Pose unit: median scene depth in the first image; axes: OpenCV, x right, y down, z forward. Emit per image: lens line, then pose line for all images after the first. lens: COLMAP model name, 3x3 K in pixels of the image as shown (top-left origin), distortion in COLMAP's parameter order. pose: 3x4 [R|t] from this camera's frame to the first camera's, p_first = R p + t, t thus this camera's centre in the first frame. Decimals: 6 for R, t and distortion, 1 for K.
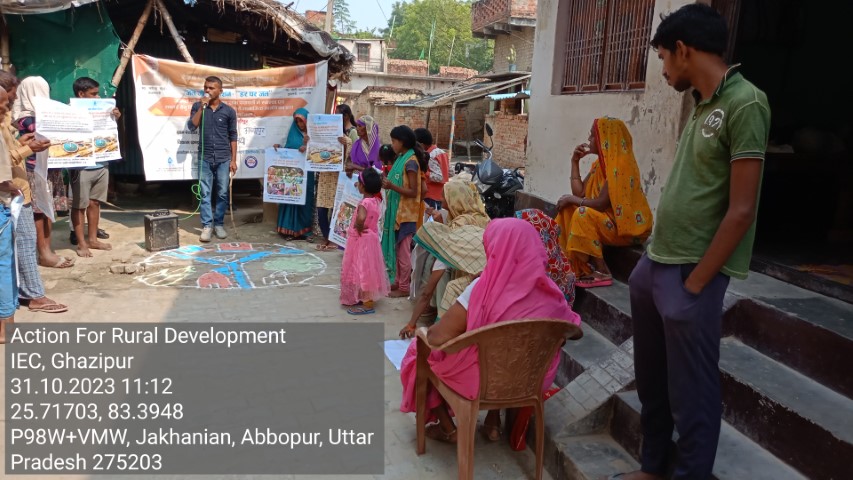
lens RADIAL K [[638.9, 0, 426.5], [0, 638.9, 240.0], [0, 0, 1]] dist [0.005364, 0.000283]
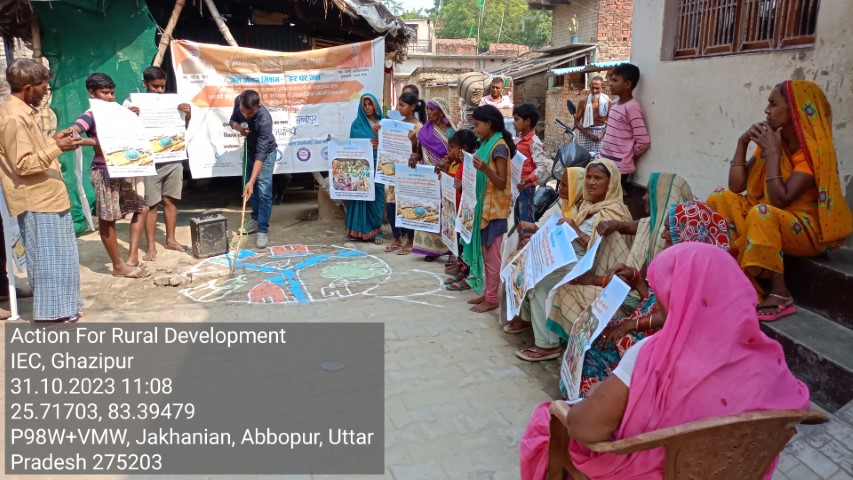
lens RADIAL K [[638.9, 0, 426.5], [0, 638.9, 240.0], [0, 0, 1]] dist [0.005364, 0.000283]
pose [[0.996436, -0.025183, -0.080503, -0.033004], [0.027470, 0.999246, 0.027435, -0.021887], [0.079752, -0.029549, 0.996377, 0.114934]]
